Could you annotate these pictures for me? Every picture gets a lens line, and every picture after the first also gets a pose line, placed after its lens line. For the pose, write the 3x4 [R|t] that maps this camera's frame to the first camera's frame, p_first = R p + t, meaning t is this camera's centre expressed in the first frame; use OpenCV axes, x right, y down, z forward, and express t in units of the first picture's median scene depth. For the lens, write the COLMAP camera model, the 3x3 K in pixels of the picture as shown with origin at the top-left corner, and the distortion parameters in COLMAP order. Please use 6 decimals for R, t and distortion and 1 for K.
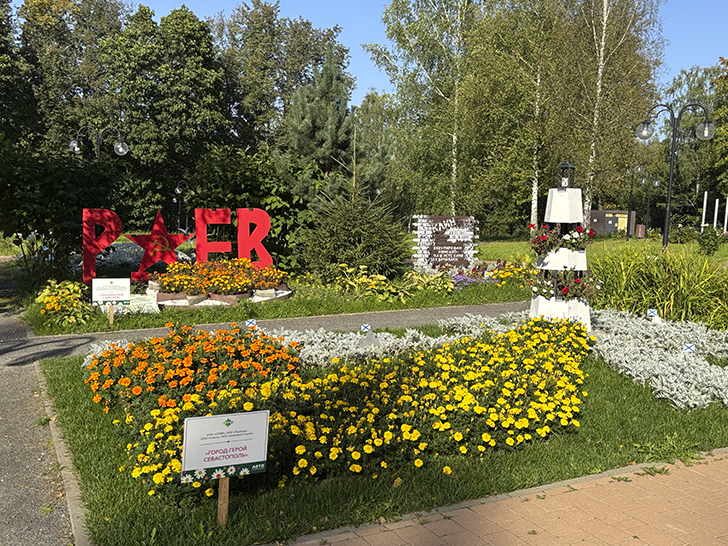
lens RADIAL K [[753.3, 0, 364.0], [0, 753.3, 273.0], [0, 0, 1]] dist [-0.015570, -0.027179]
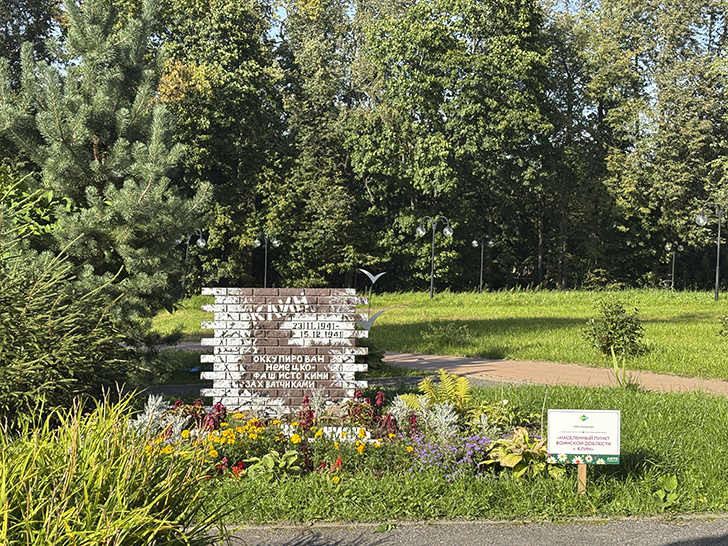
lens RADIAL K [[1065.6, 0, 364.0], [0, 1065.6, 273.0], [0, 0, 1]] dist [-0.000056, 0.015198]
pose [[0.897613, -0.013838, -0.440568, 0.429125], [-0.014796, 0.997998, -0.061491, -0.045443], [0.440537, 0.061714, 0.895611, 0.434067]]
